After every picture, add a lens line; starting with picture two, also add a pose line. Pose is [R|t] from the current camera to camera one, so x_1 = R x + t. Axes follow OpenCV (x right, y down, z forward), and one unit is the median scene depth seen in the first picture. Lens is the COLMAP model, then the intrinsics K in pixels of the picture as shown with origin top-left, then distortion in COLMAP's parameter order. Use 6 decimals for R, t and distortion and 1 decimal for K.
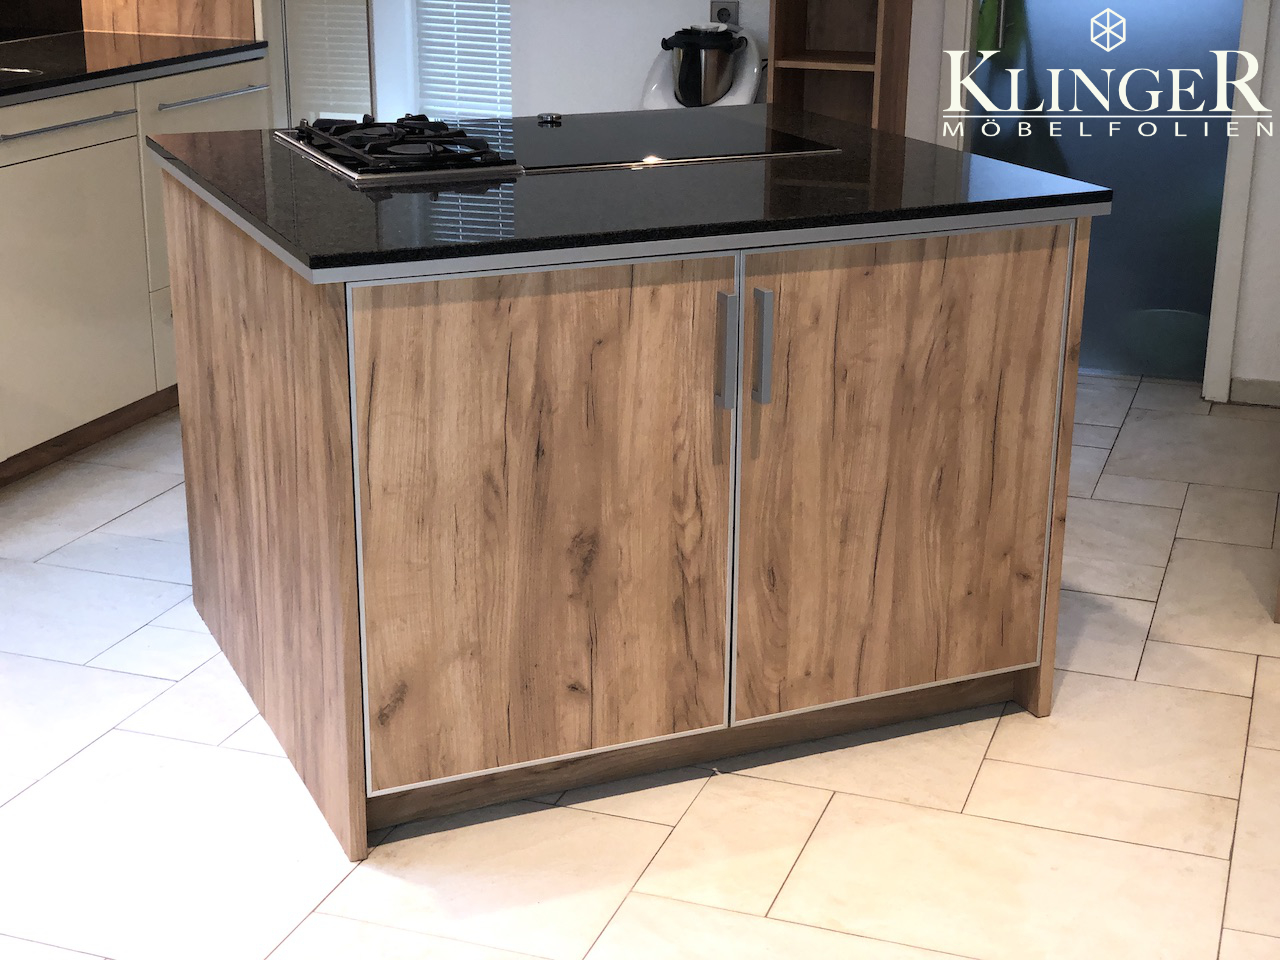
lens RADIAL K [[1895.9, 0, 640.0], [0, 1895.9, 480.0], [0, 0, 1]] dist [0.087200, 0.115624]
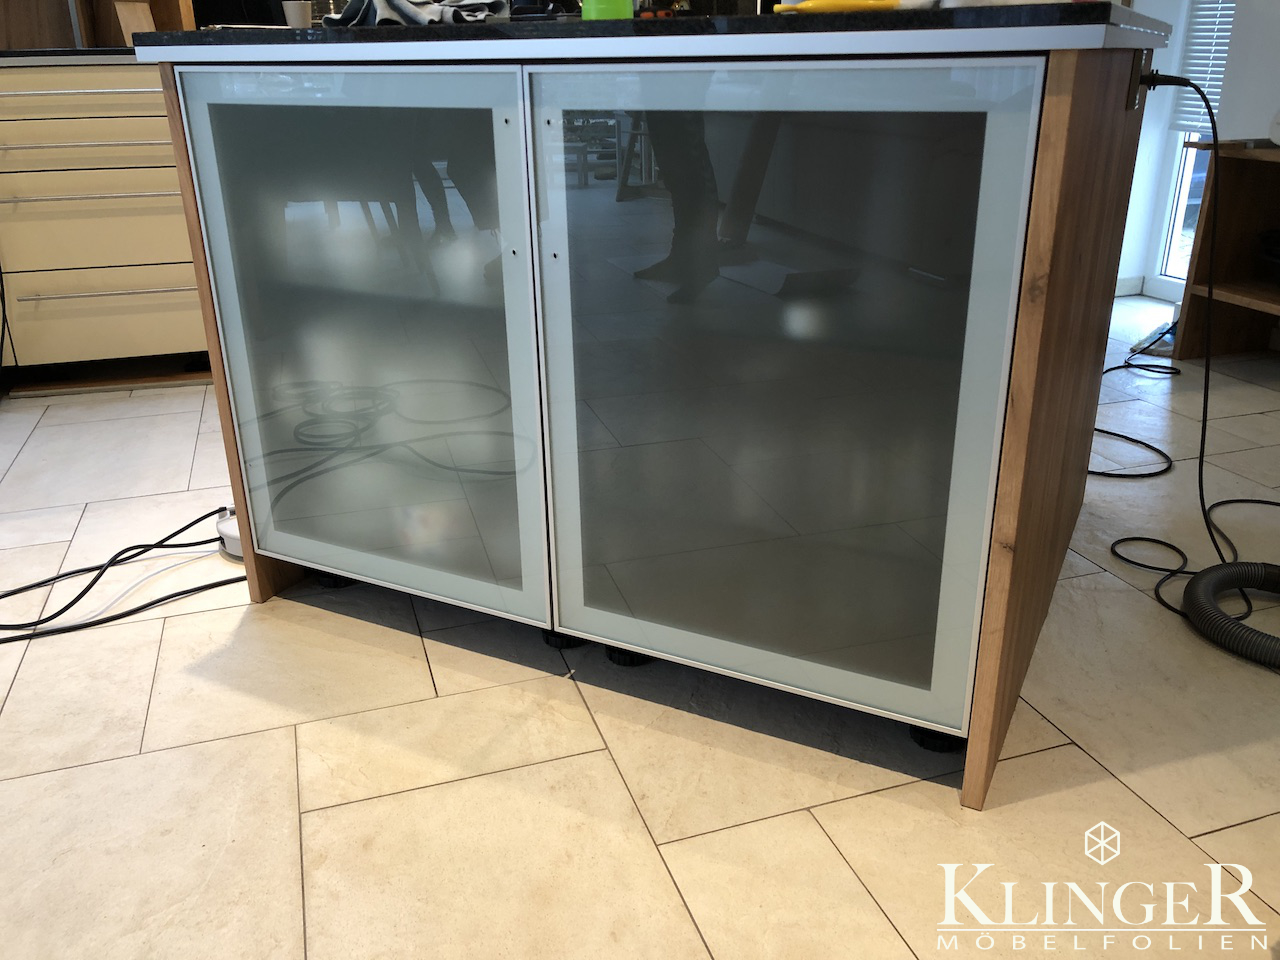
lens RADIAL K [[1064.1, 0, 640.0], [0, 1064.1, 480.0], [0, 0, 1]] dist [0.013595, 0.003467]
pose [[0.622307, 0.278915, -0.731396, 0.435194], [-0.231675, 0.958131, 0.168259, -0.036653], [0.747704, 0.064737, 0.660870, 0.698535]]
